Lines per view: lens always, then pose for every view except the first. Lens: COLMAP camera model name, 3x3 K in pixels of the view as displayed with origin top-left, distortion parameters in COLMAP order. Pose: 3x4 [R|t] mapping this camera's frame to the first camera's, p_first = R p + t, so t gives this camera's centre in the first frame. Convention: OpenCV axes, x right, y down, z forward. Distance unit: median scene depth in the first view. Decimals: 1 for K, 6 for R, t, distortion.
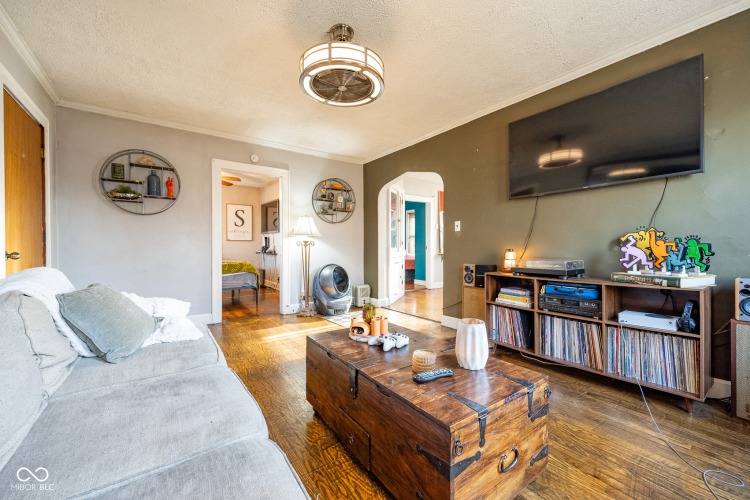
lens RADIAL K [[296.8, 0, 376.0], [0, 296.8, 248.4], [0, 0, 1]] dist [-0.002197, -0.000068]
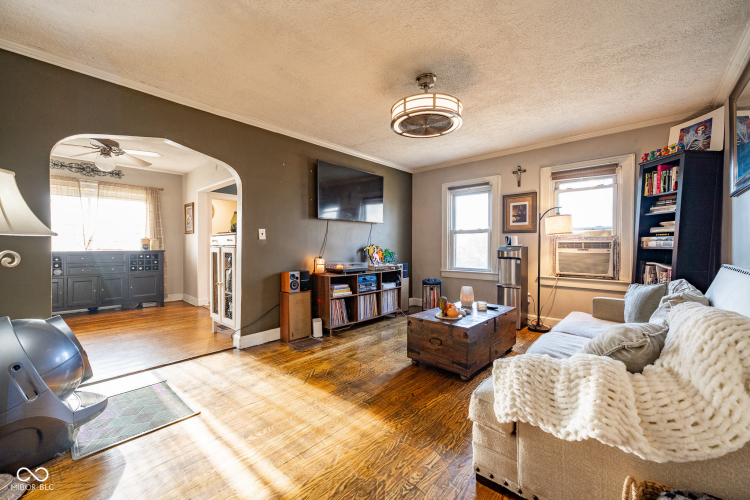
lens RADIAL K [[296.8, 0, 376.0], [0, 296.8, 248.4], [0, 0, 1]] dist [-0.002197, -0.000068]
pose [[-0.206458, -0.001652, 0.978454, -0.919206], [0.006663, 0.999973, 0.003094, -0.038123], [-0.978433, 0.007158, -0.206441, 1.073295]]
